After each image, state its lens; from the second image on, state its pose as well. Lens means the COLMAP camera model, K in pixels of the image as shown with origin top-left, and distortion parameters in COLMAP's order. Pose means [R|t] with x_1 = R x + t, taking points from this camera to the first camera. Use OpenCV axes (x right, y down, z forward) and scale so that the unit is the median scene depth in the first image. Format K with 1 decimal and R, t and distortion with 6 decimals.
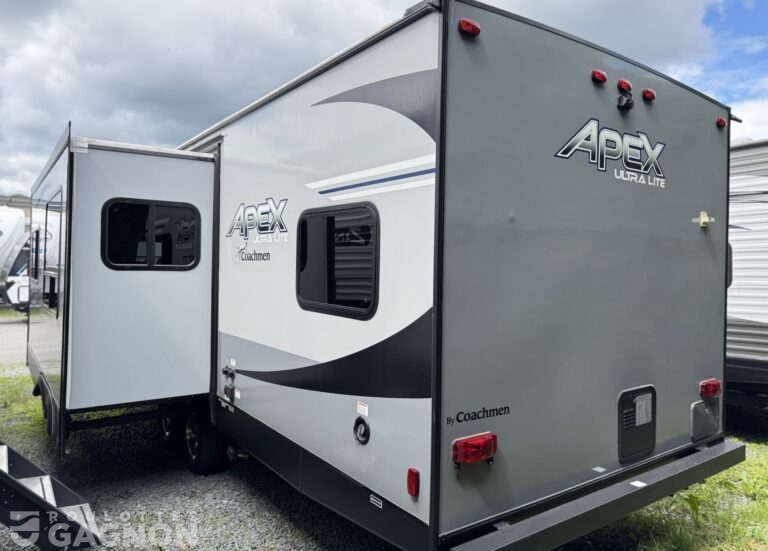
lens RADIAL K [[557.6, 0, 383.3], [0, 557.6, 275.4], [0, 0, 1]] dist [0.005953, 0.002103]
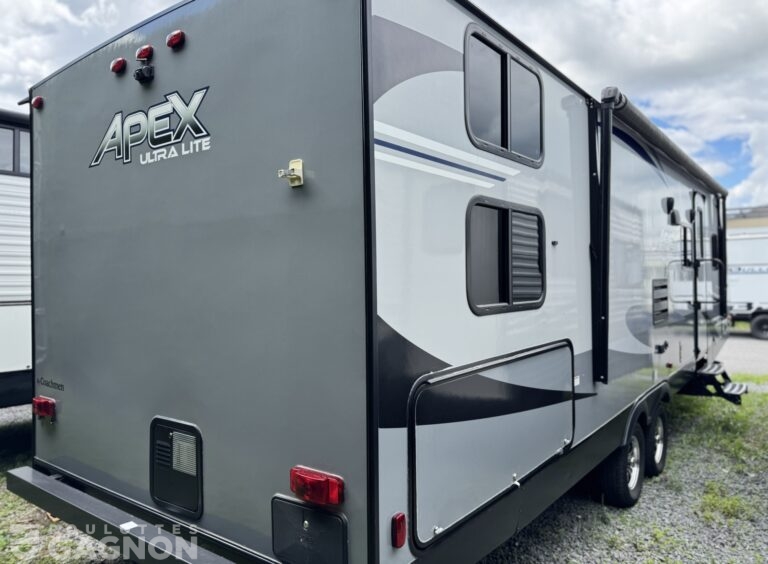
lens RADIAL K [[567.1, 0, 383.7], [0, 567.1, 279.0], [0, 0, 1]] dist [-0.001895, -0.001748]
pose [[0.285425, -0.014229, -0.958295, 1.326448], [0.001946, 0.999896, -0.014267, 0.016743], [0.958399, 0.002207, 0.285423, 1.076738]]
